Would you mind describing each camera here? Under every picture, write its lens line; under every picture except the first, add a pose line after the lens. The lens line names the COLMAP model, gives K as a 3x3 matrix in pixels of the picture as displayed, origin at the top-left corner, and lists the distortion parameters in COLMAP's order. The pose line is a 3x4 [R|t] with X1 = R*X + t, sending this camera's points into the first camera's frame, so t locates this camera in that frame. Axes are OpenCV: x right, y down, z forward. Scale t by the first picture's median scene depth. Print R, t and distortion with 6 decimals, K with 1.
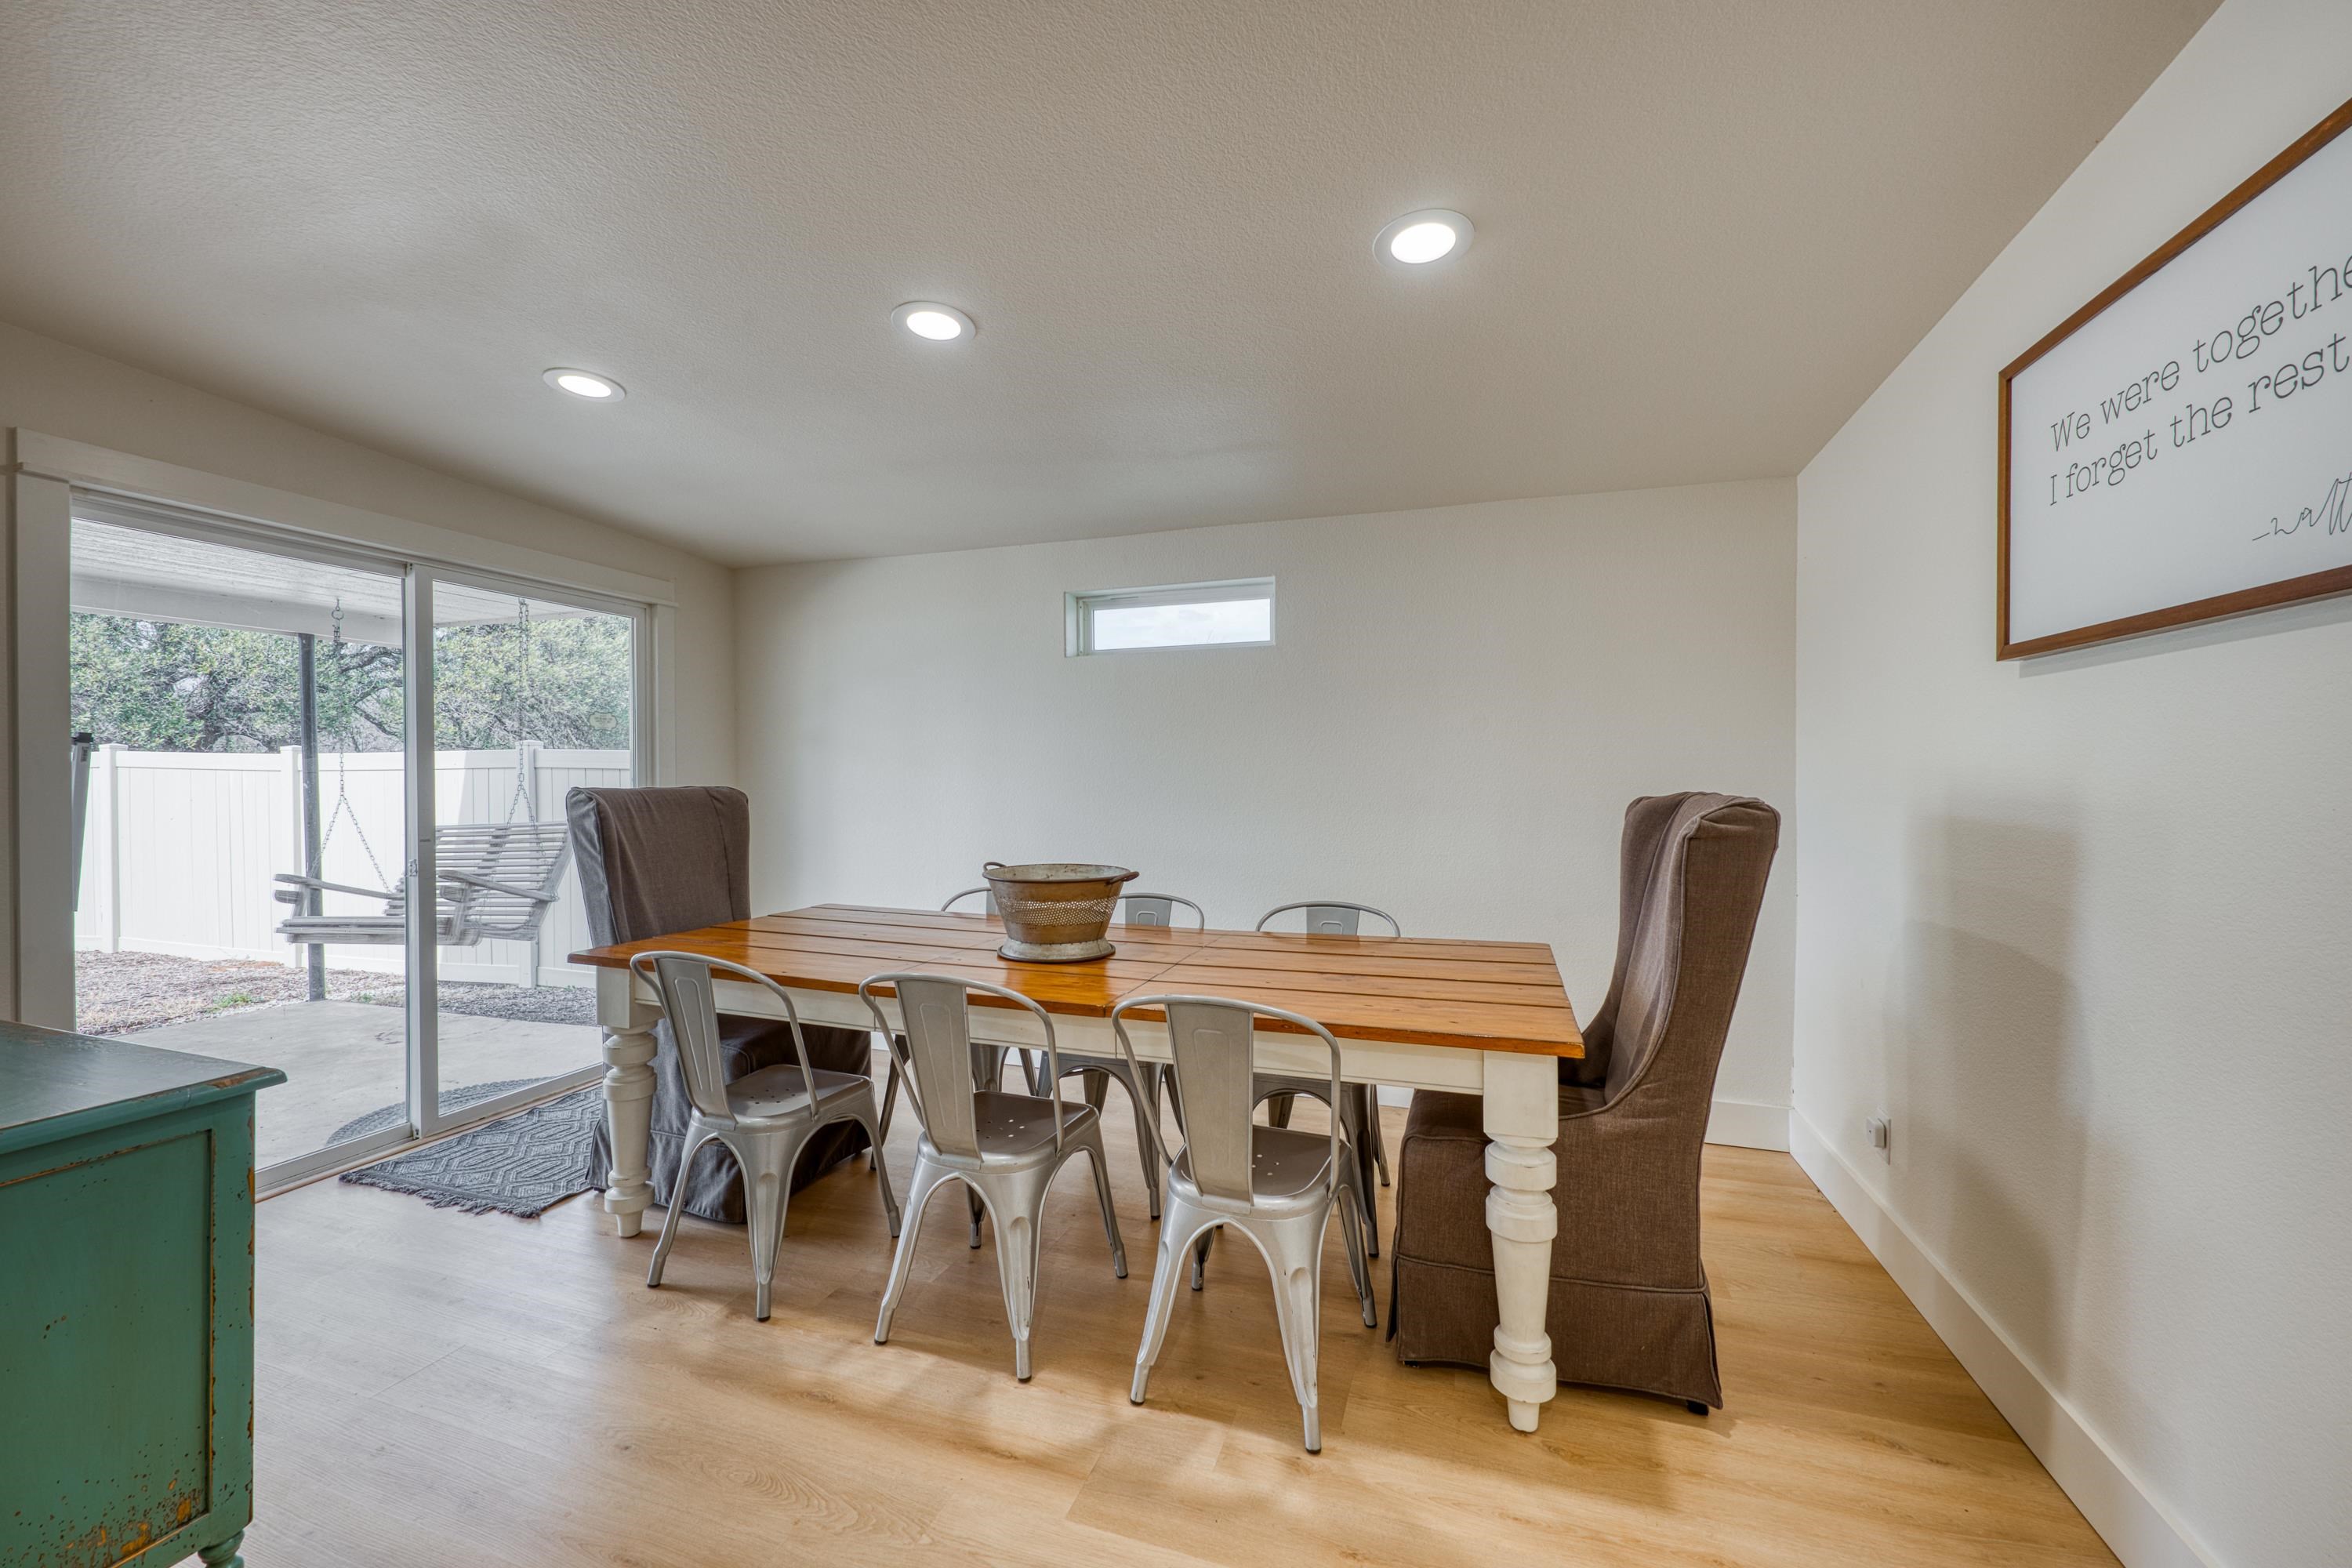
lens RADIAL K [[929.0, 0, 1173.9], [0, 929.0, 775.0], [0, 0, 1]] dist [0.001560, -0.000202]
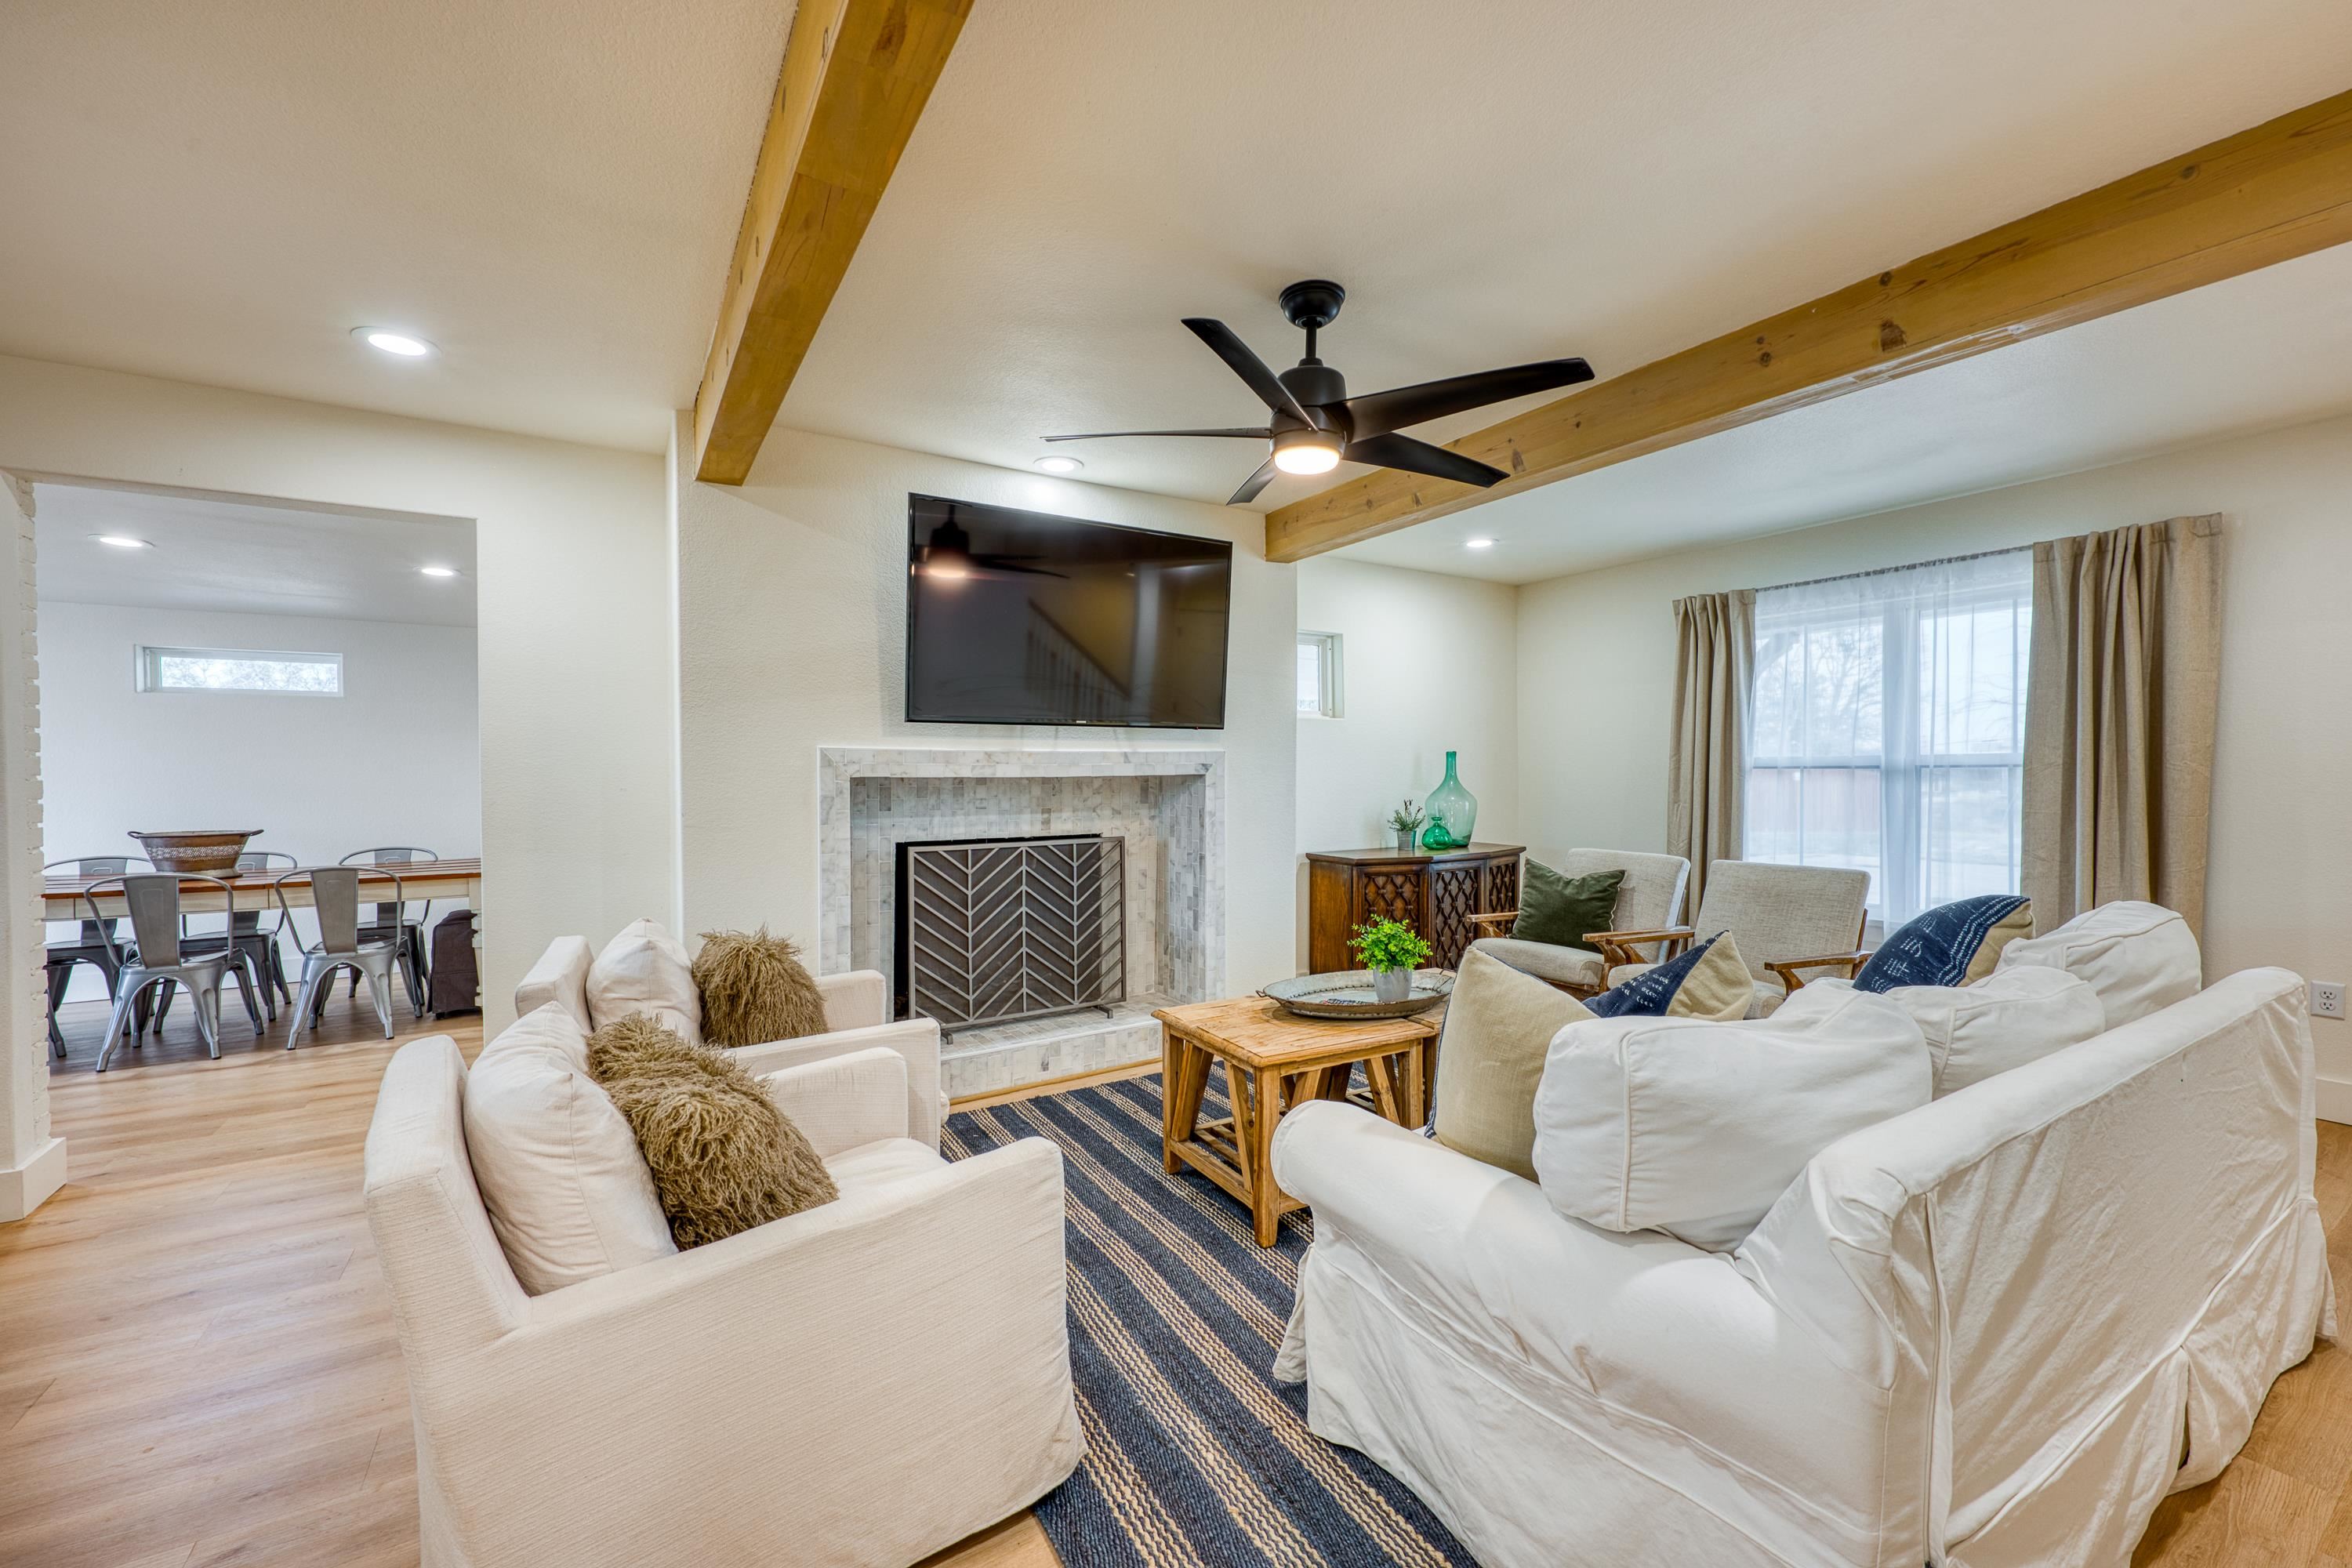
lens RADIAL K [[929.0, 0, 1168.8], [0, 929.0, 784.6], [0, 0, 1]] dist [0.001560, -0.000202]
pose [[0.640237, -0.008536, 0.768130, -0.306705], [0.006647, 0.999962, 0.005572, 0.014423], [-0.768149, 0.001538, 0.640270, -1.601142]]
